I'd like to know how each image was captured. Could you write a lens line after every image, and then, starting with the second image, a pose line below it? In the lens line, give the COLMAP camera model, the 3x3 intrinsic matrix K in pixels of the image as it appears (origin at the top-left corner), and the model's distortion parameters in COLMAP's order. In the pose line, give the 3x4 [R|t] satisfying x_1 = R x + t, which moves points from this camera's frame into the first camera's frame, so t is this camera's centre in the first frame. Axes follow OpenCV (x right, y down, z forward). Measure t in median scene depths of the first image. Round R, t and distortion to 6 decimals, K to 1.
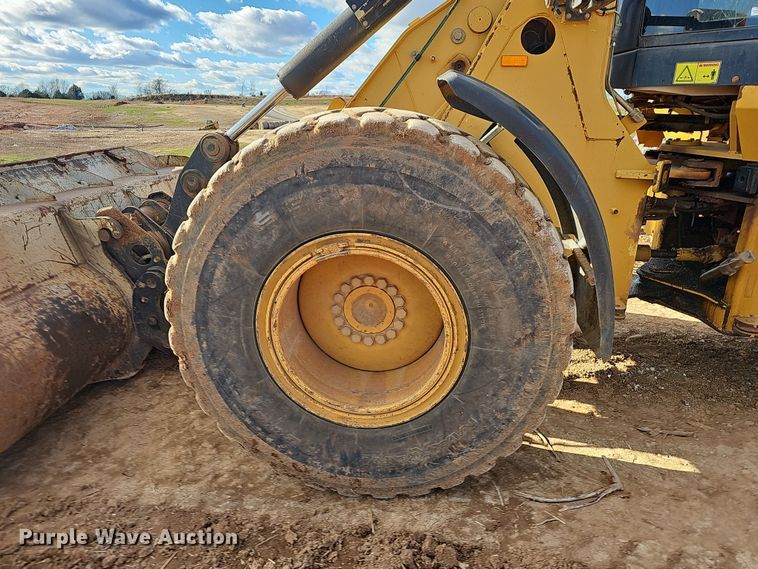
lens RADIAL K [[485.4, 0, 379.0], [0, 485.4, 284.5], [0, 0, 1]] dist [0.040124, -0.023933]
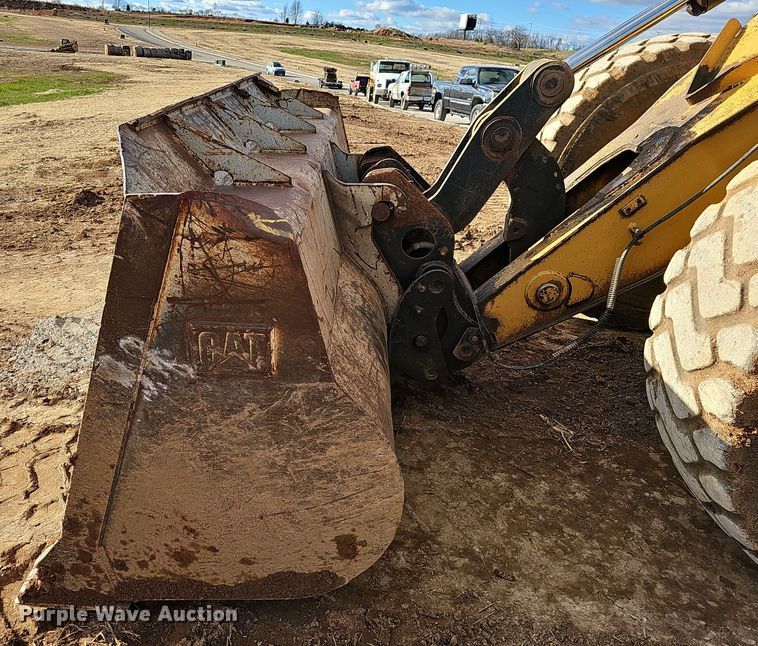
lens RADIAL K [[624.0, 0, 378.5], [0, 624.0, 333.4], [0, 0, 1]] dist [0.040372, -0.008523]
pose [[0.996006, 0.016654, 0.087724, -0.639528], [-0.024522, 0.995694, 0.089397, -0.012254], [-0.085858, -0.091191, 0.992125, 0.147350]]
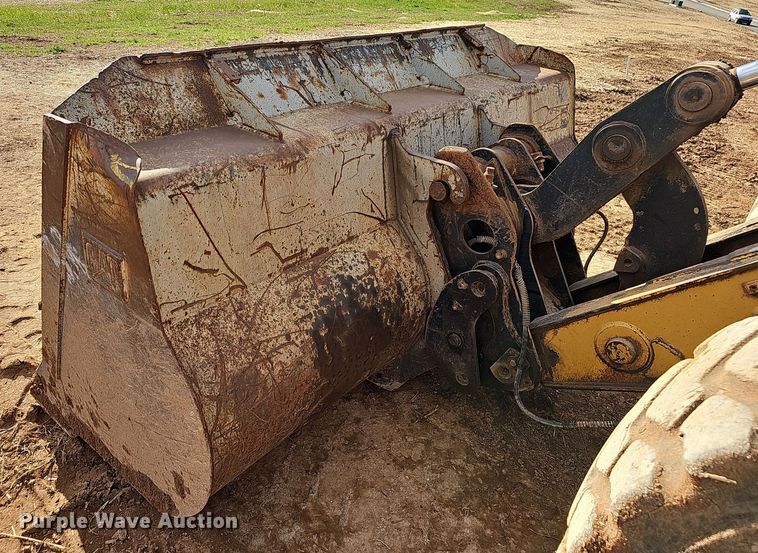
lens RADIAL K [[605.1, 0, 353.7], [0, 605.1, 260.1], [0, 0, 1]] dist [0.012983, 0.001596]
pose [[0.819282, 0.364157, -0.442907, -0.282793], [-0.309970, 0.931119, 0.192186, -0.133455], [0.482385, -0.020167, 0.875727, 0.288184]]
